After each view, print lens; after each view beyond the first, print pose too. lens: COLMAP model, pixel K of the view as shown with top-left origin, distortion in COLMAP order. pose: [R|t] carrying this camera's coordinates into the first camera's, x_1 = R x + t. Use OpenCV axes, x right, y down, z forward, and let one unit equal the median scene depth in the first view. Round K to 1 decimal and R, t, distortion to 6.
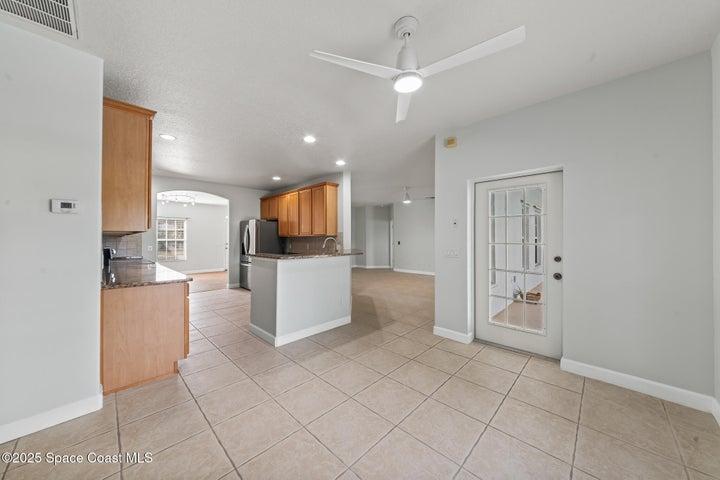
lens RADIAL K [[252.7, 0, 358.0], [0, 252.7, 238.3], [0, 0, 1]] dist [0.006651, 0.000029]
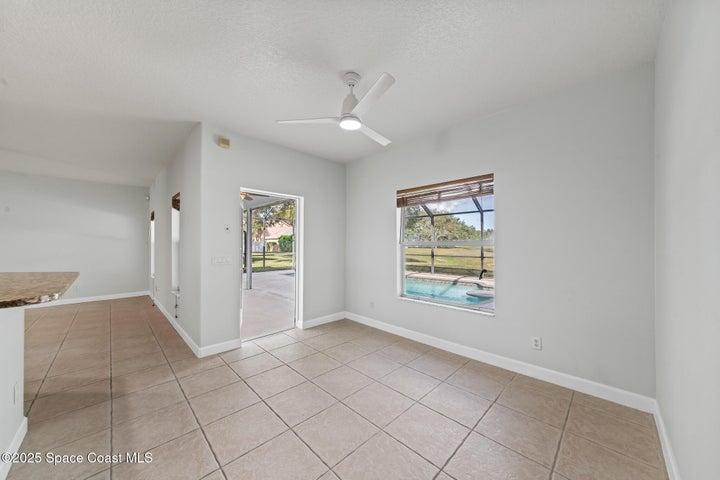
lens RADIAL K [[252.7, 0, 358.0], [0, 252.7, 244.8], [0, 0, 1]] dist [0.006651, 0.000029]
pose [[0.007054, 0.014038, 0.999877, -0.554956], [-0.005729, 0.999886, -0.013998, 0.012813], [-0.999959, -0.005630, 0.007134, 0.481040]]
